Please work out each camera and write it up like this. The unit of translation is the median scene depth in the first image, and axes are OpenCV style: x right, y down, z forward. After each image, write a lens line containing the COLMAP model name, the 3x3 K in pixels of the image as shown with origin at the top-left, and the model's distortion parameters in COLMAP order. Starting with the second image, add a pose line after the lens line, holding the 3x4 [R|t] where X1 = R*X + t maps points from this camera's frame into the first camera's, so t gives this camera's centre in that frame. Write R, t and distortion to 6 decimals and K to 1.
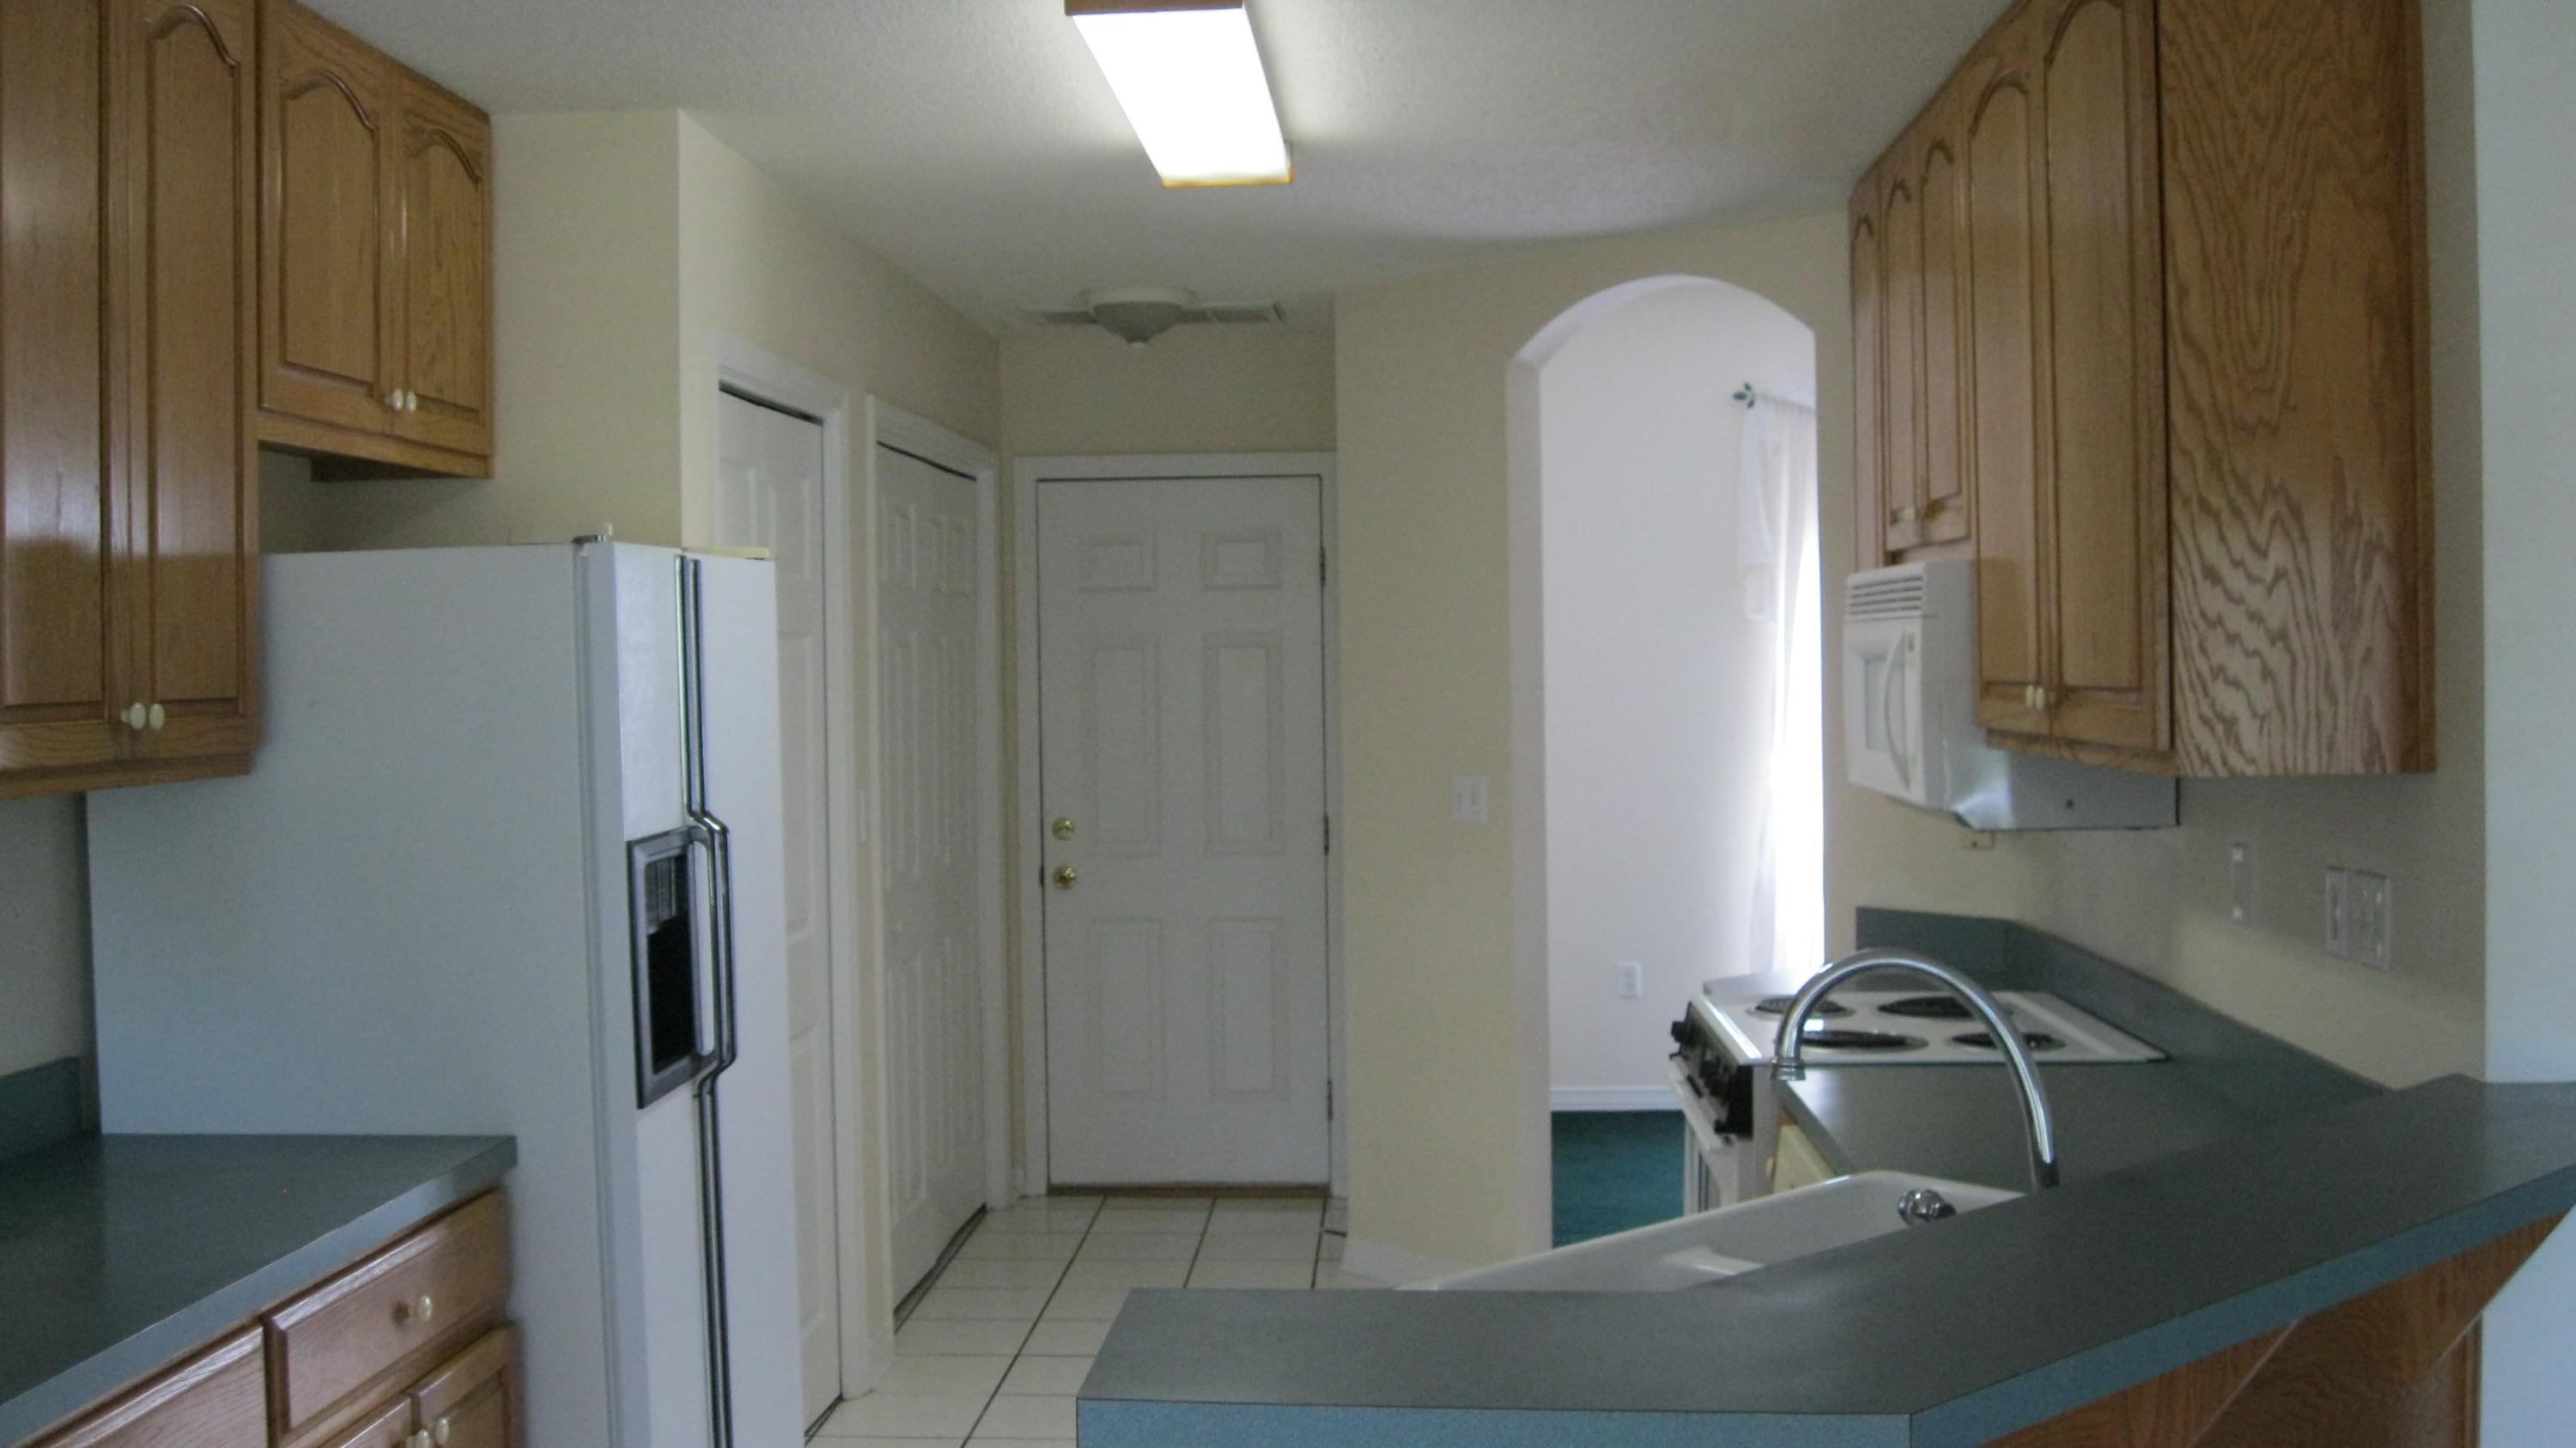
lens RADIAL K [[2672.5, 0, 1272.3], [0, 2672.5, 714.8], [0, 0, 1]] dist [-0.104496, 0.000000]
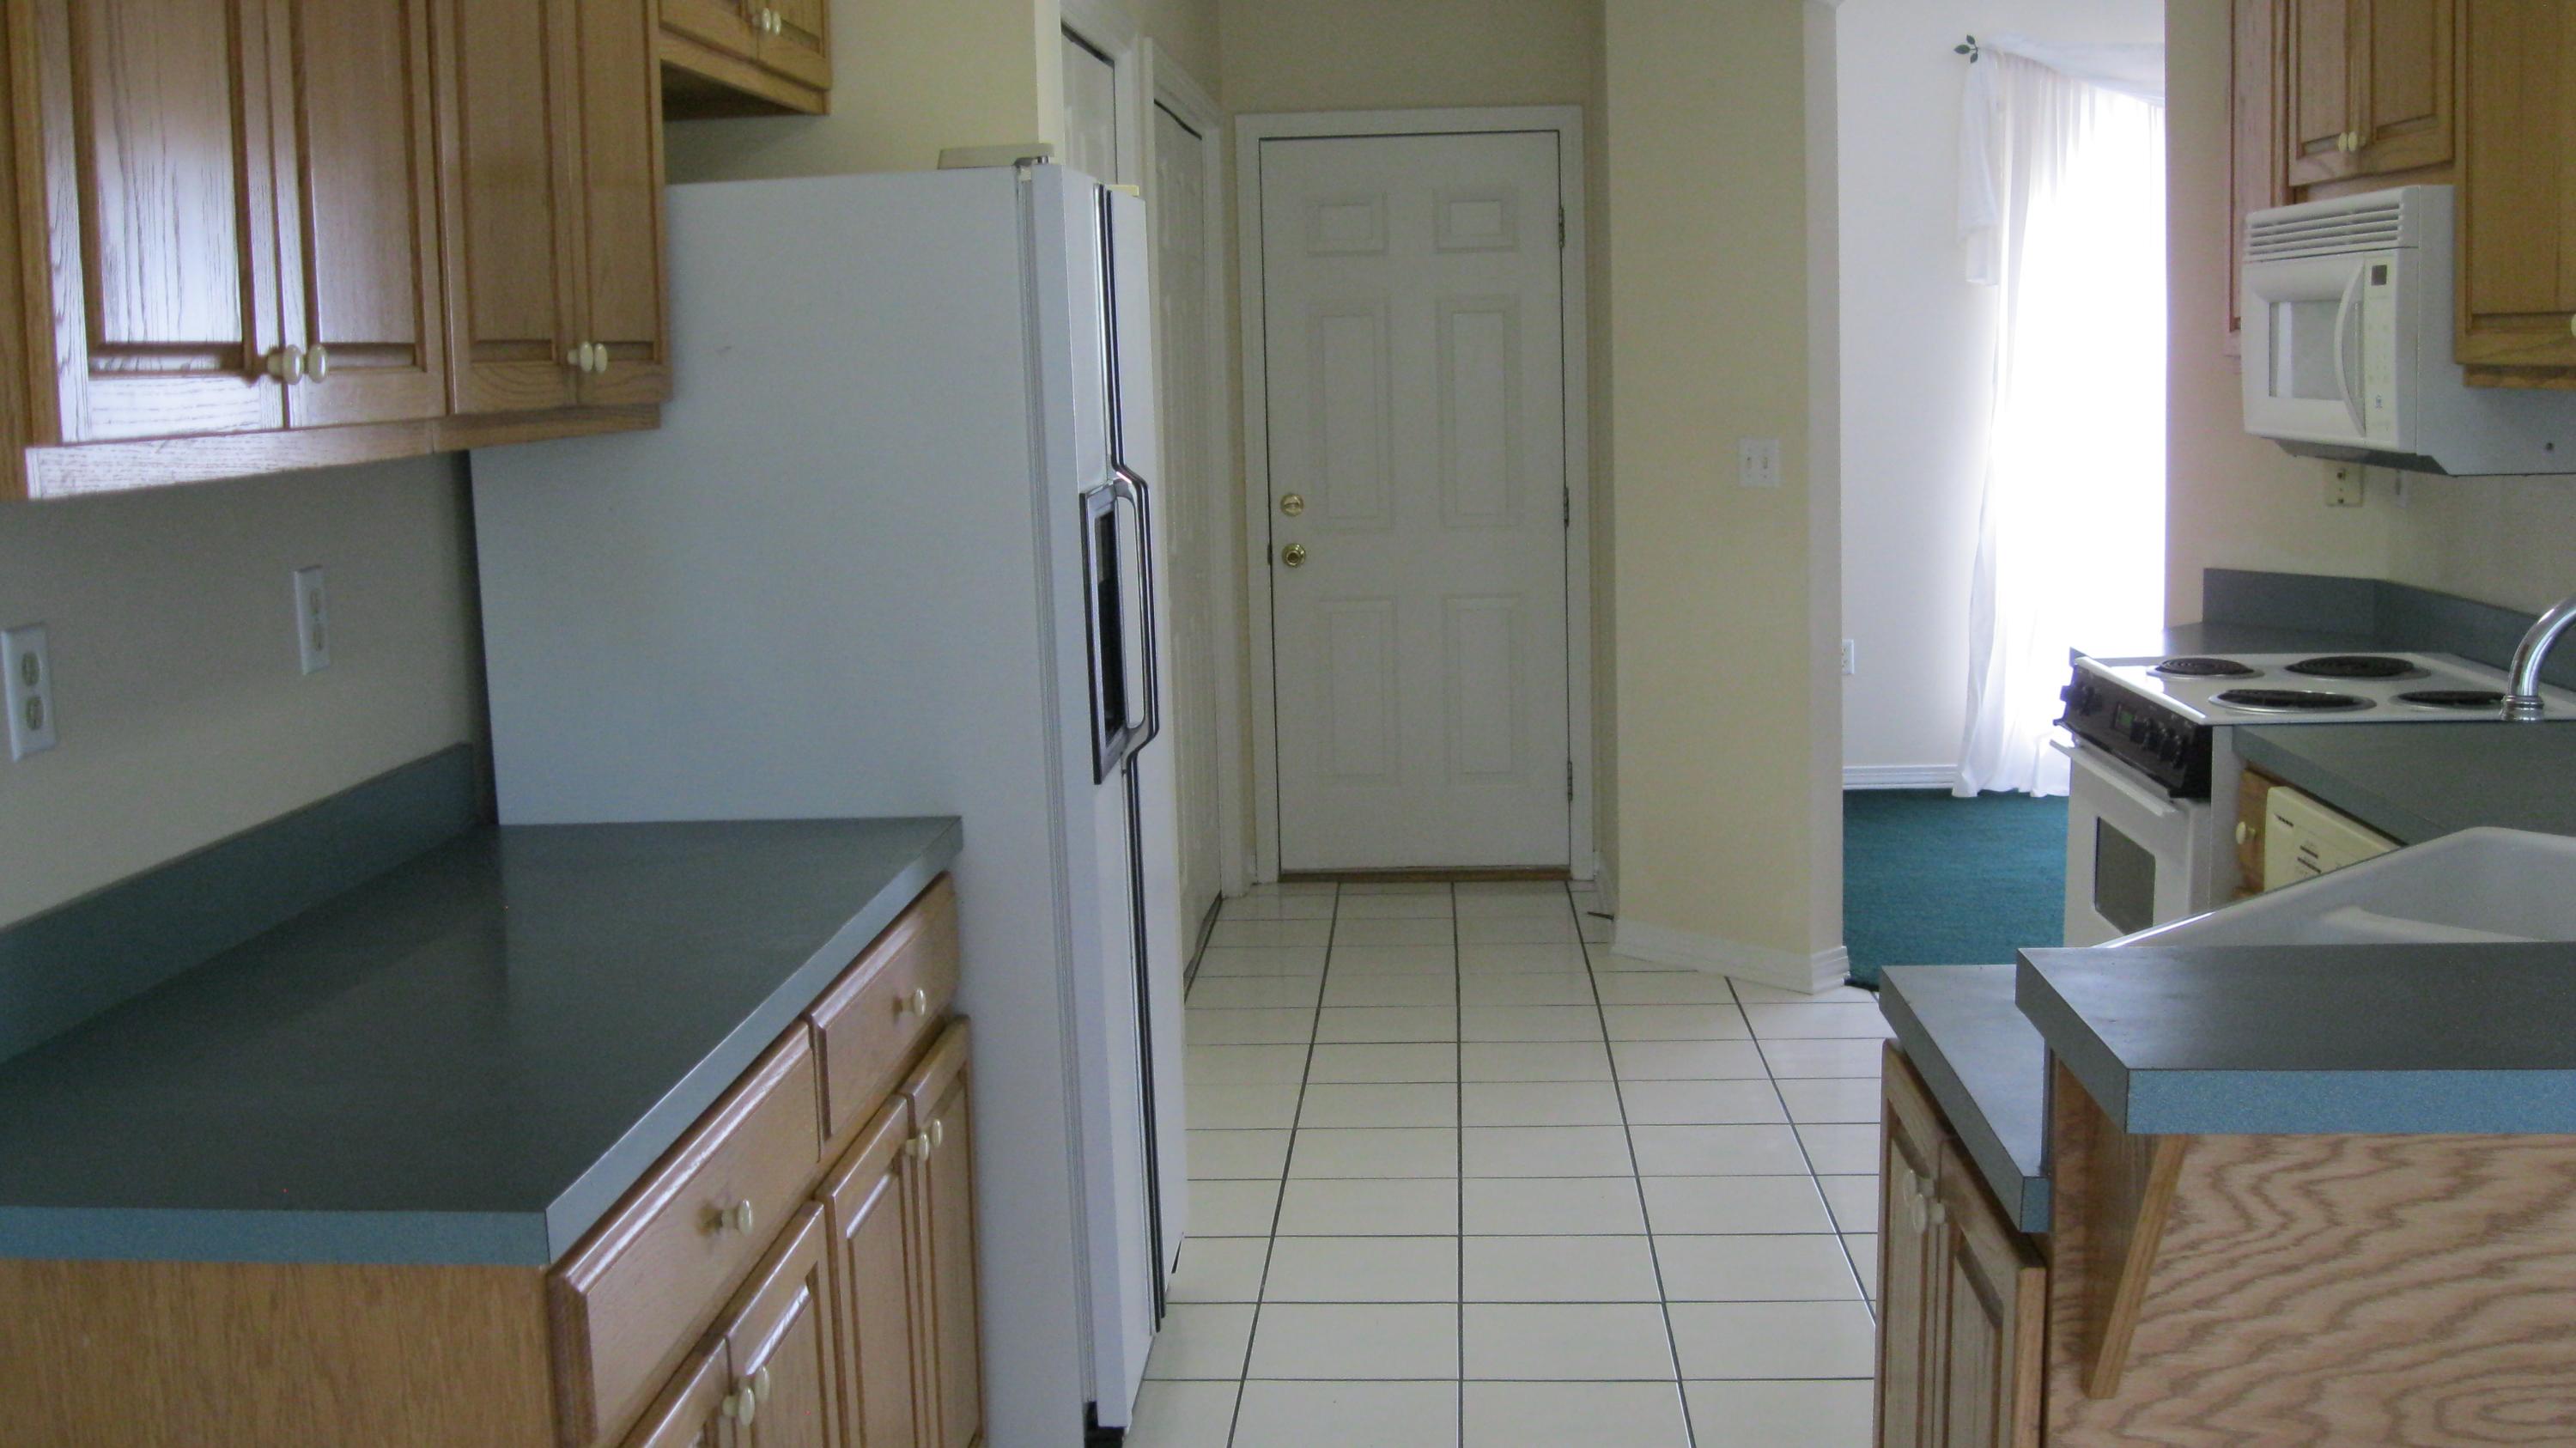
lens RADIAL K [[2672.5, 0, 1299.3], [0, 2672.5, 704.1], [0, 0, 1]] dist [-0.104496, 0.000000]
pose [[0.999906, -0.013212, -0.003570, -0.129435], [0.013523, 0.993926, 0.109217, 0.015732], [0.002105, -0.109255, 0.994012, 0.060623]]
